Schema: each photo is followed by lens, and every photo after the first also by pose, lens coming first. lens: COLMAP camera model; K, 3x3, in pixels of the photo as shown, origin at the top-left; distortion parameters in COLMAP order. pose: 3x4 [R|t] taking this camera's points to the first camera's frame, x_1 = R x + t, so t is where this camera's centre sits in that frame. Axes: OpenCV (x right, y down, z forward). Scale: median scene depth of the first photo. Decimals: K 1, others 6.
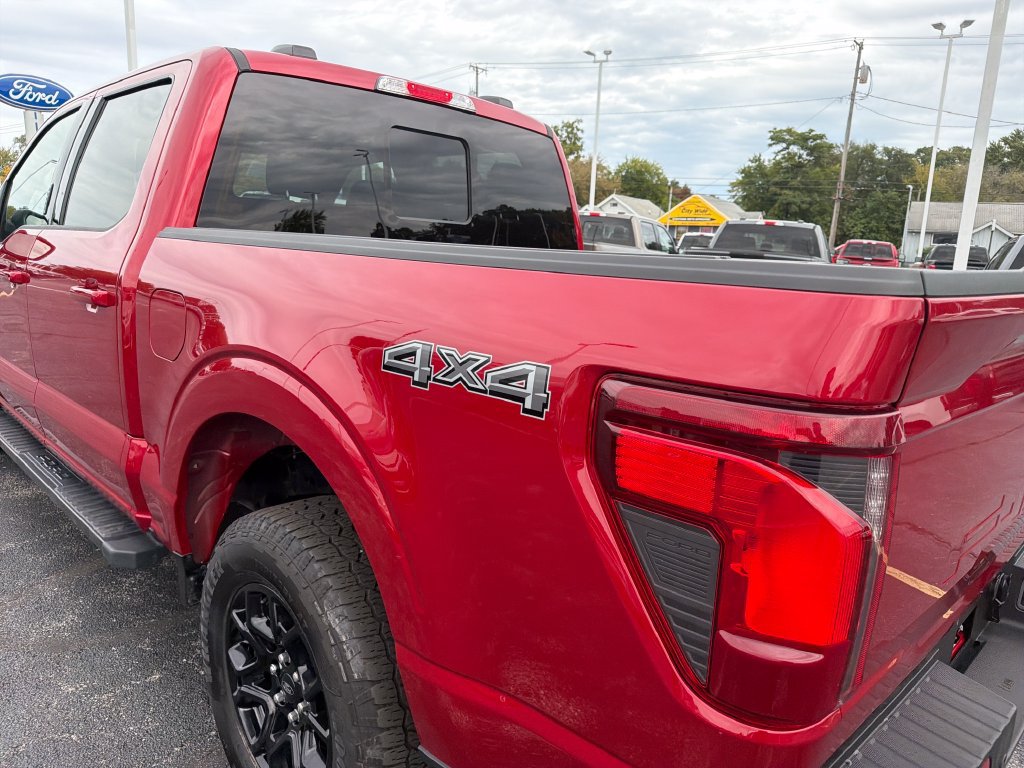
lens RADIAL K [[720.6, 0, 515.1], [0, 720.6, 394.2], [0, 0, 1]] dist [0.028513, -0.045015]
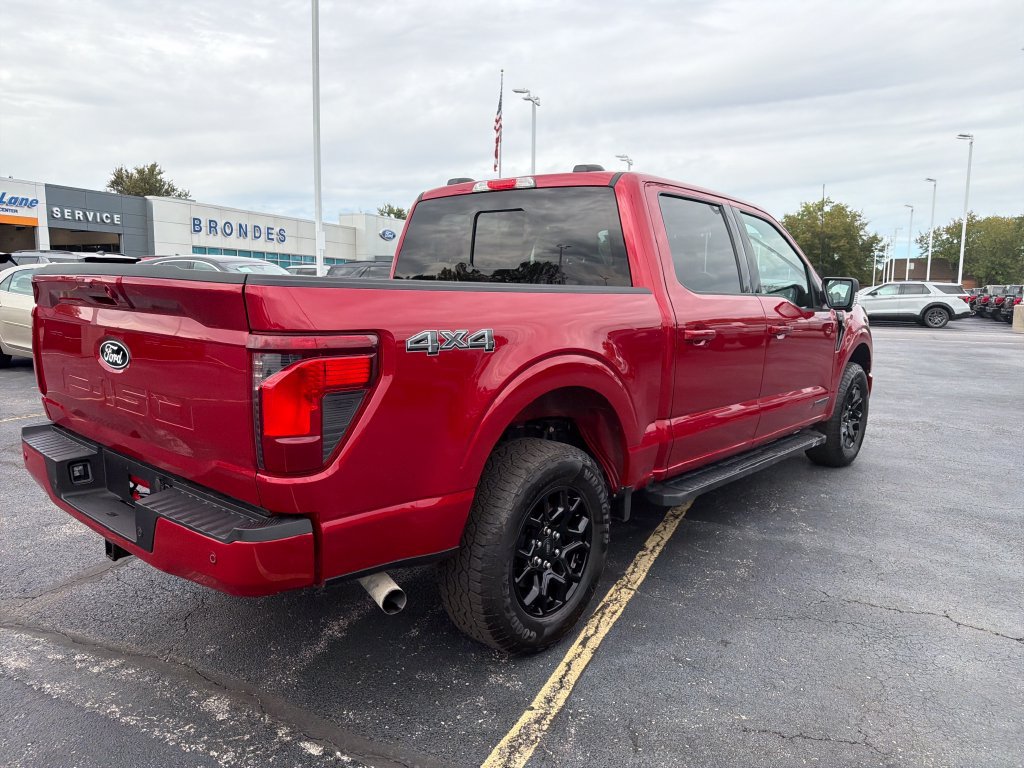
lens RADIAL K [[720.6, 0, 507.8], [0, 720.6, 388.0], [0, 0, 1]] dist [0.028513, -0.045015]
pose [[0.063353, 0.089428, -0.993976, 1.405488], [-0.223568, 0.971936, 0.073196, -0.121538], [0.972627, 0.217585, 0.081568, 0.996664]]
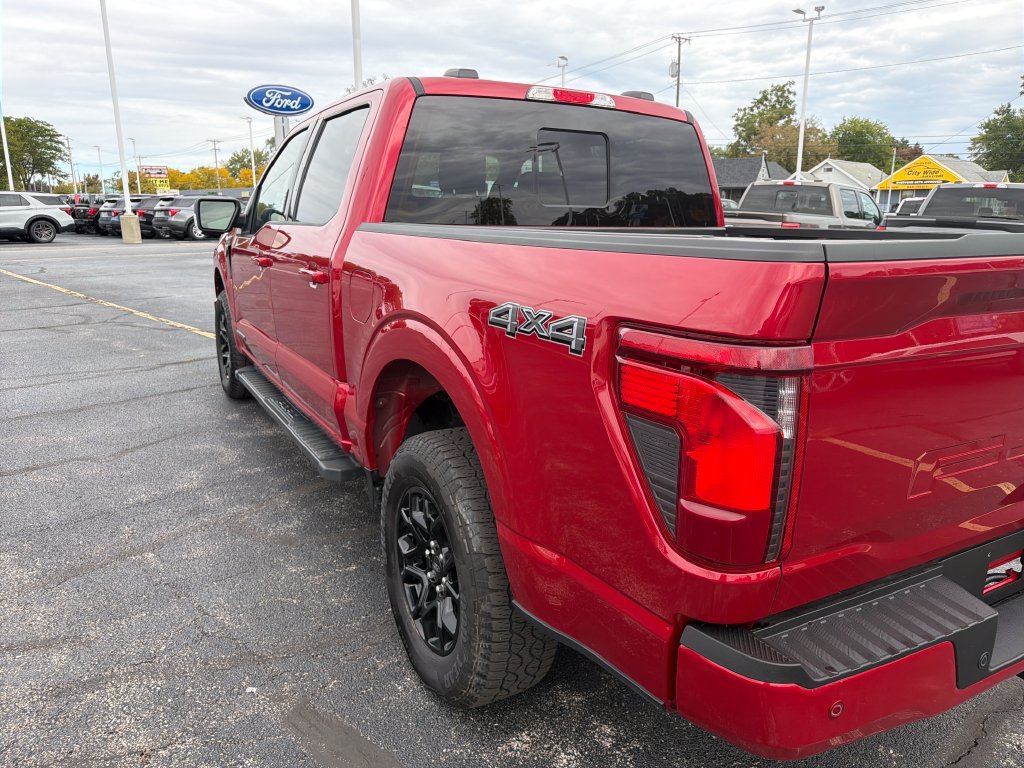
lens RADIAL K [[720.6, 0, 523.9], [0, 720.6, 387.2], [0, 0, 1]] dist [0.028513, -0.045015]
pose [[0.965537, 0.023053, -0.259244, 0.118958], [-0.017288, 0.999550, 0.024494, 0.025475], [0.259692, -0.019168, 0.965501, -0.157533]]
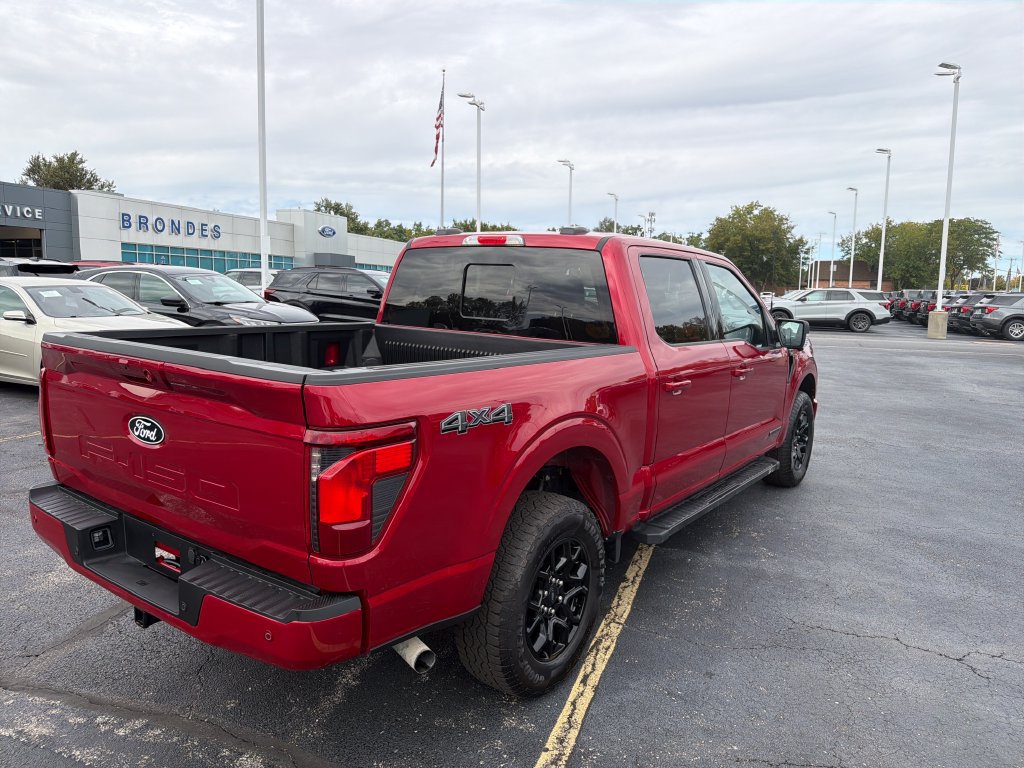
lens RADIAL K [[720.6, 0, 519.5], [0, 720.6, 379.6], [0, 0, 1]] dist [0.028513, -0.045015]
pose [[0.161356, 0.082478, -0.983444, 1.472263], [-0.224308, 0.973486, 0.044840, -0.206513], [0.961067, 0.213359, 0.175578, 0.859787]]
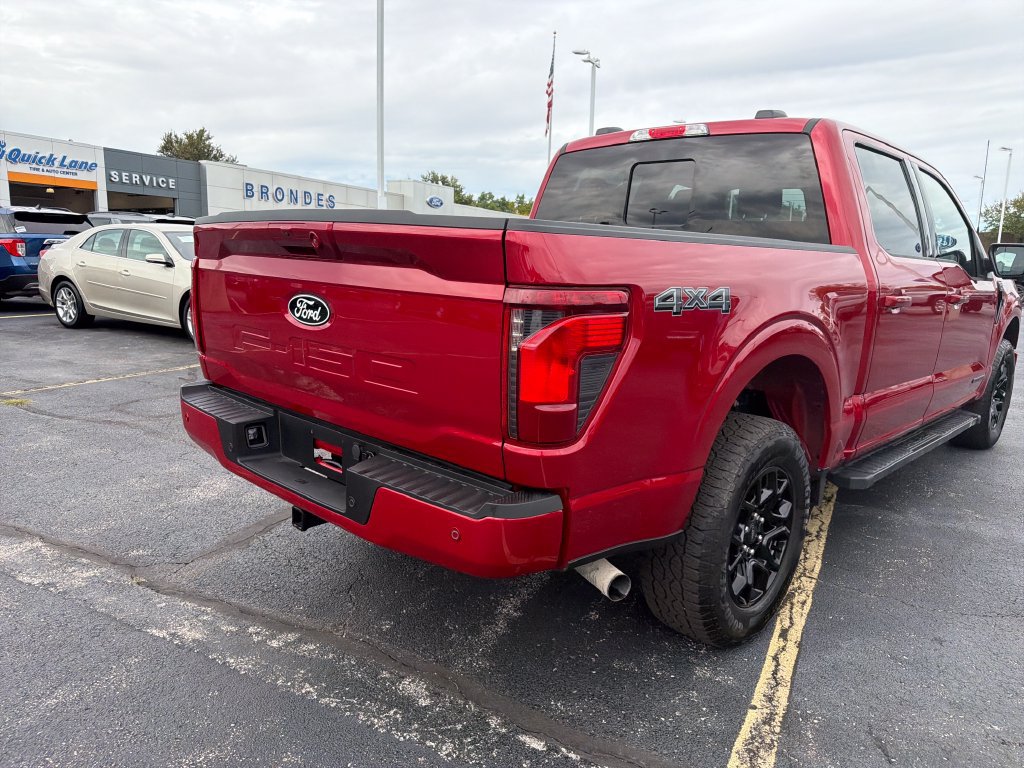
lens RADIAL K [[720.6, 0, 506.5], [0, 720.6, 392.3], [0, 0, 1]] dist [0.028513, -0.045015]
pose [[0.007177, 0.136102, -0.990669, 1.303221], [-0.239227, 0.962160, 0.130452, -0.053259], [0.970937, 0.236058, 0.039465, 0.779415]]
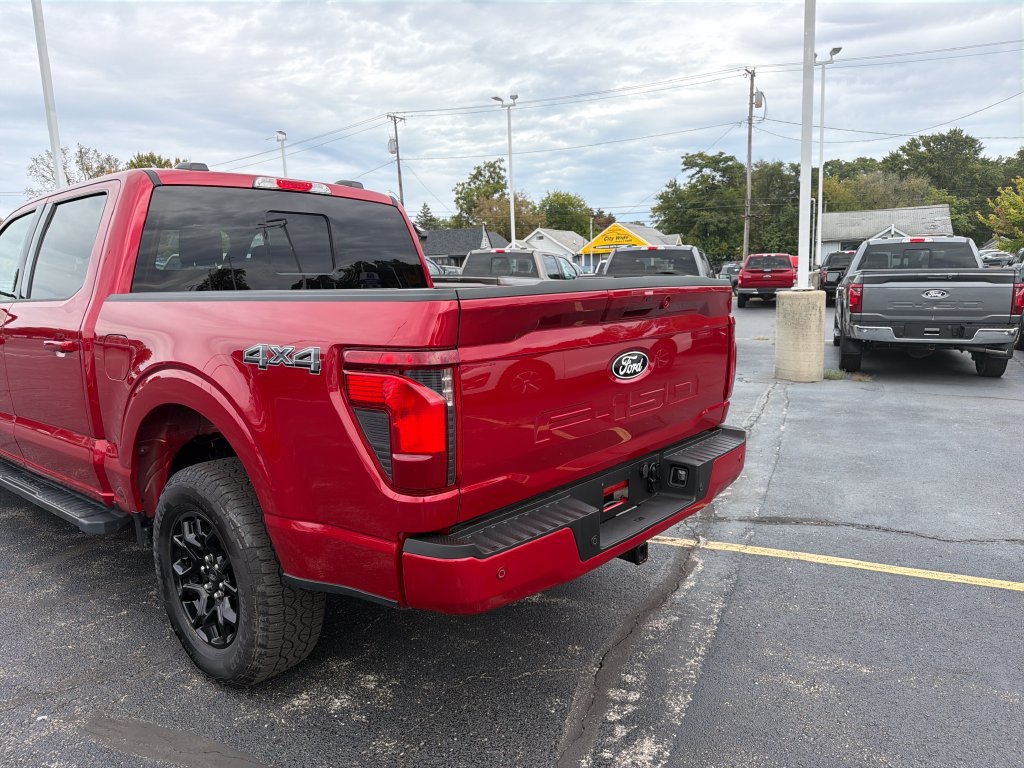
lens RADIAL K [[720.6, 0, 510.8], [0, 720.6, 396.9], [0, 0, 1]] dist [0.028513, -0.045015]
pose [[0.993992, -0.089482, 0.063030, 0.176912], [0.092217, 0.994857, -0.041901, 0.093209], [-0.058956, 0.047462, 0.997132, -0.415727]]
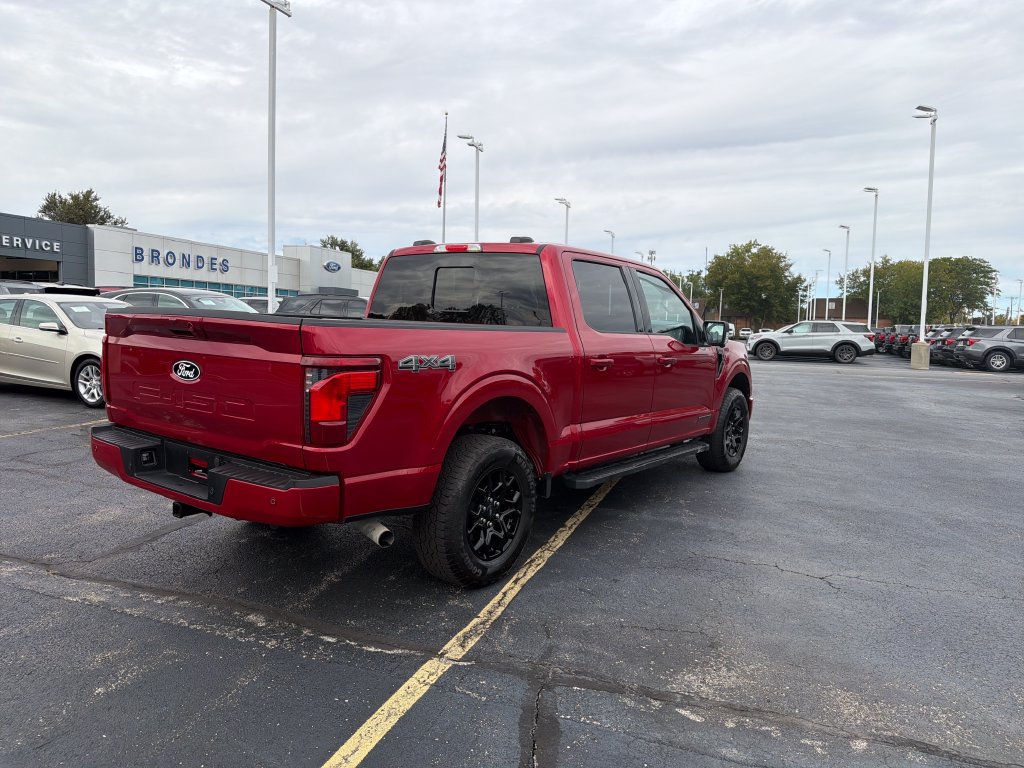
lens RADIAL K [[720.6, 0, 508.9], [0, 720.6, 378.7], [0, 0, 1]] dist [0.028513, -0.045015]
pose [[0.144404, 0.032504, -0.988985, 1.863038], [-0.231382, 0.972861, -0.001811, -0.101318], [0.962086, 0.229095, 0.148006, 0.943369]]
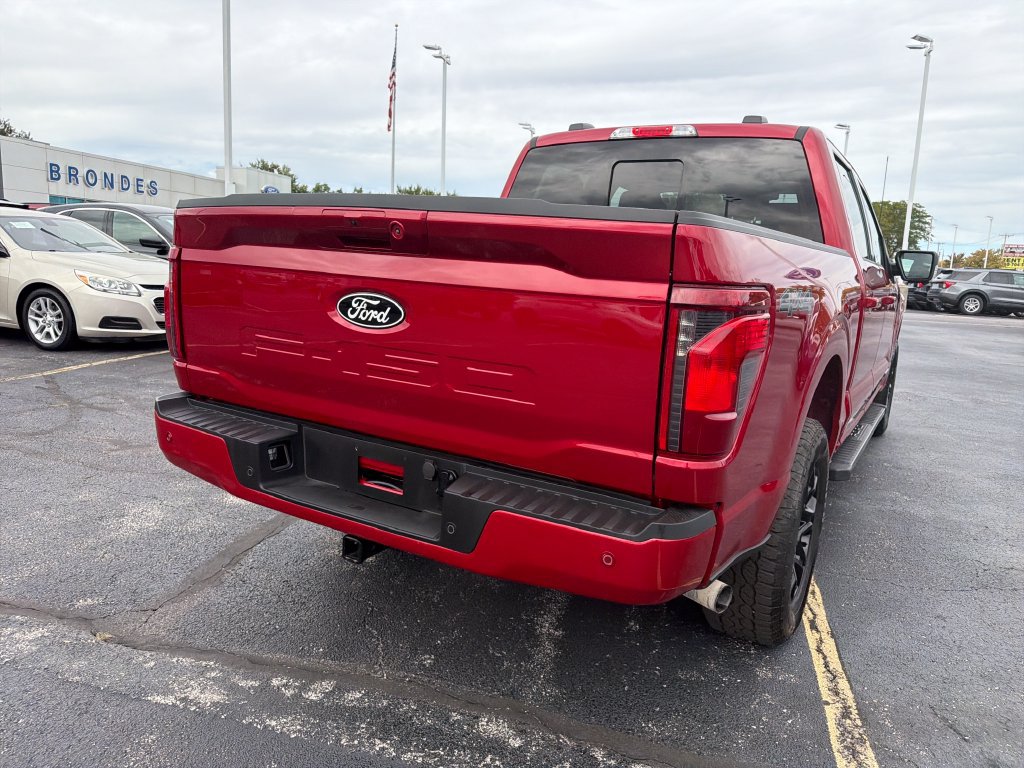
lens RADIAL K [[720.6, 0, 518.8], [0, 720.6, 393.1], [0, 0, 1]] dist [0.028513, -0.045015]
pose [[0.240756, 0.137057, -0.960860, 1.199347], [-0.240440, 0.967544, 0.077765, 0.010526], [0.940333, 0.212306, 0.265896, 0.517037]]
